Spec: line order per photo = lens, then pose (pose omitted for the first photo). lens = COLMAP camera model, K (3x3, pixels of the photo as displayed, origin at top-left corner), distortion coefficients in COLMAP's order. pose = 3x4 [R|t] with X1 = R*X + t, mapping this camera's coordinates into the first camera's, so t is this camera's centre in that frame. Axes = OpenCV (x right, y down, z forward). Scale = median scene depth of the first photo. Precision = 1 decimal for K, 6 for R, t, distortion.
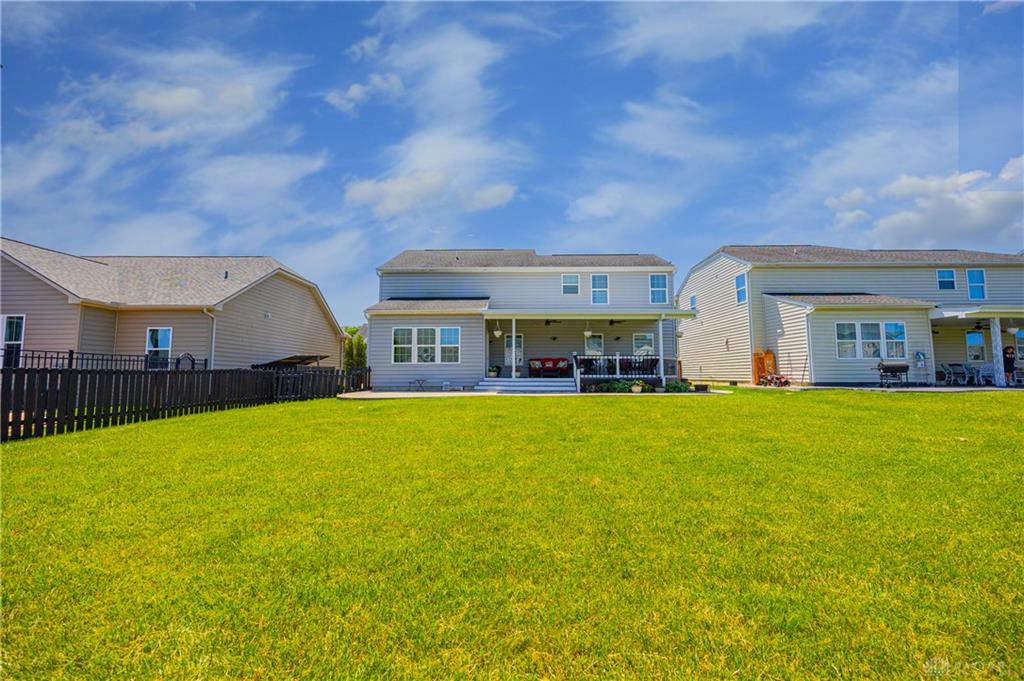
lens RADIAL K [[389.6, 0, 515.5], [0, 389.6, 337.0], [0, 0, 1]] dist [-0.005928, -0.000305]
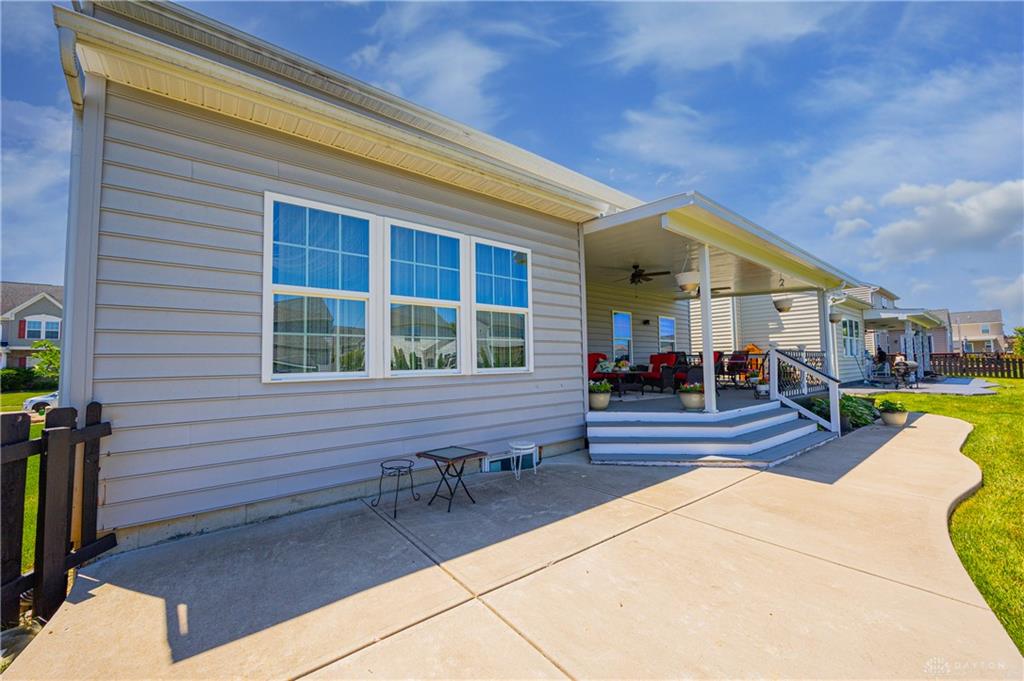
lens RADIAL K [[389.6, 0, 510.4], [0, 389.6, 343.2], [0, 0, 1]] dist [-0.005928, -0.000305]
pose [[0.781007, 0.021595, 0.624148, -0.374040], [-0.040411, 0.999055, 0.016001, 0.046021], [-0.623213, -0.037719, 0.781142, 0.849661]]
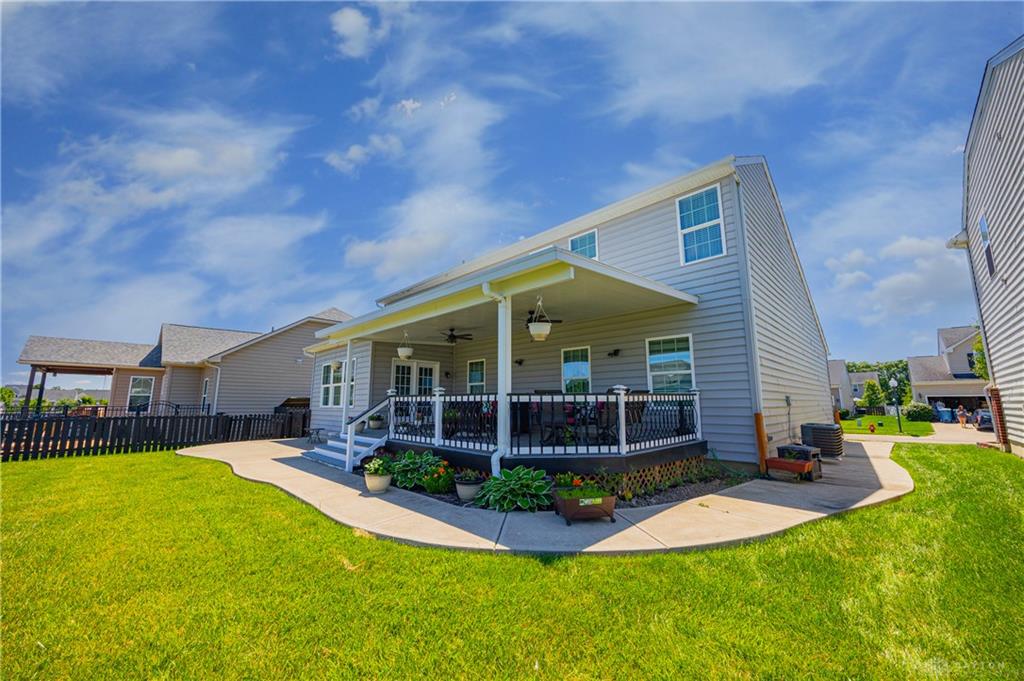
lens RADIAL K [[389.6, 0, 510.7], [0, 389.6, 341.8], [0, 0, 1]] dist [-0.005928, -0.000305]
pose [[0.707750, -0.109622, -0.697907, 0.661270], [0.061104, 0.993684, -0.094115, 0.035751], [0.703816, 0.023965, 0.709978, 0.745713]]
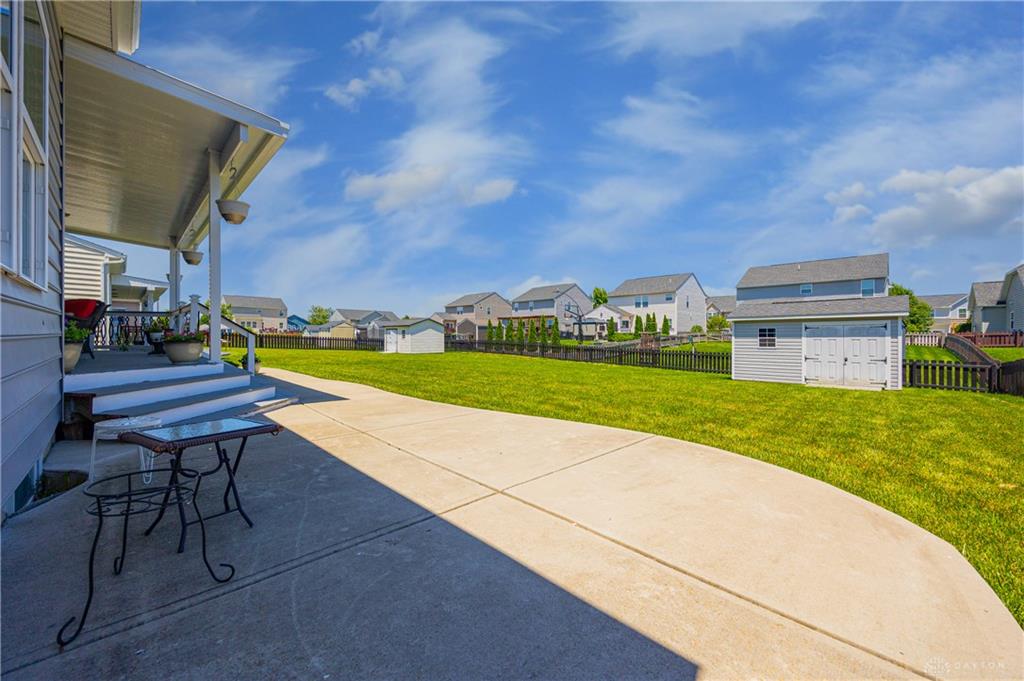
lens RADIAL K [[389.6, 0, 515.5], [0, 389.6, 339.8], [0, 0, 1]] dist [-0.005928, -0.000305]
pose [[-0.721074, -0.008397, 0.692807, -0.401072], [-0.066277, 0.996177, -0.056906, 0.090385], [-0.689680, -0.086951, -0.718874, 1.071393]]
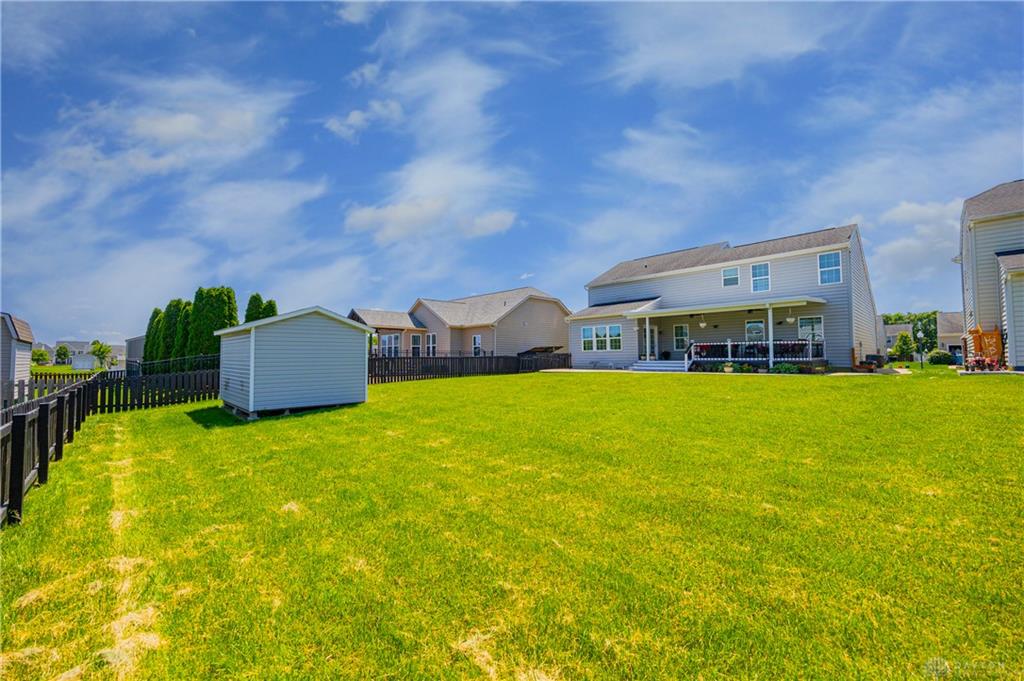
lens RADIAL K [[415.7, 0, 515.2], [0, 415.7, 340.4], [0, 0, 1]] dist [0.007863, 0.000239]
pose [[0.704089, -0.034441, -0.709276, 0.719177], [0.068652, 0.997446, 0.019716, -0.026533], [0.706785, -0.062575, 0.704655, -0.365413]]
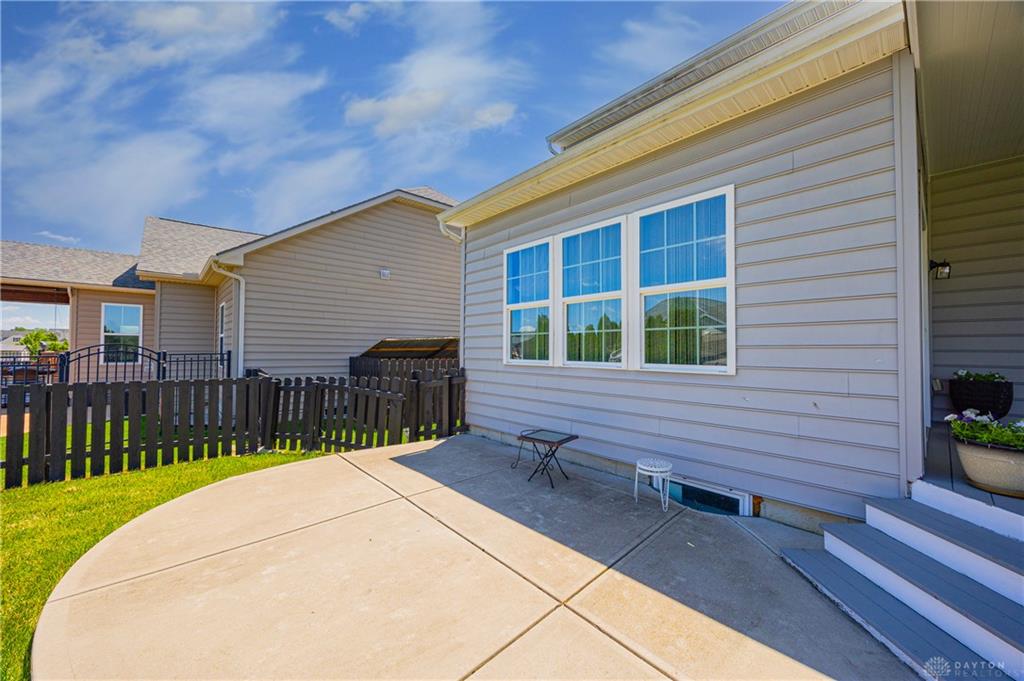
lens RADIAL K [[389.6, 0, 505.2], [0, 389.6, 341.9], [0, 0, 1]] dist [-0.005928, -0.000305]
pose [[0.662902, -0.007694, -0.748666, -0.079195], [0.057043, 0.997560, 0.040256, 0.041554], [0.746530, -0.069392, 0.661723, 0.860881]]
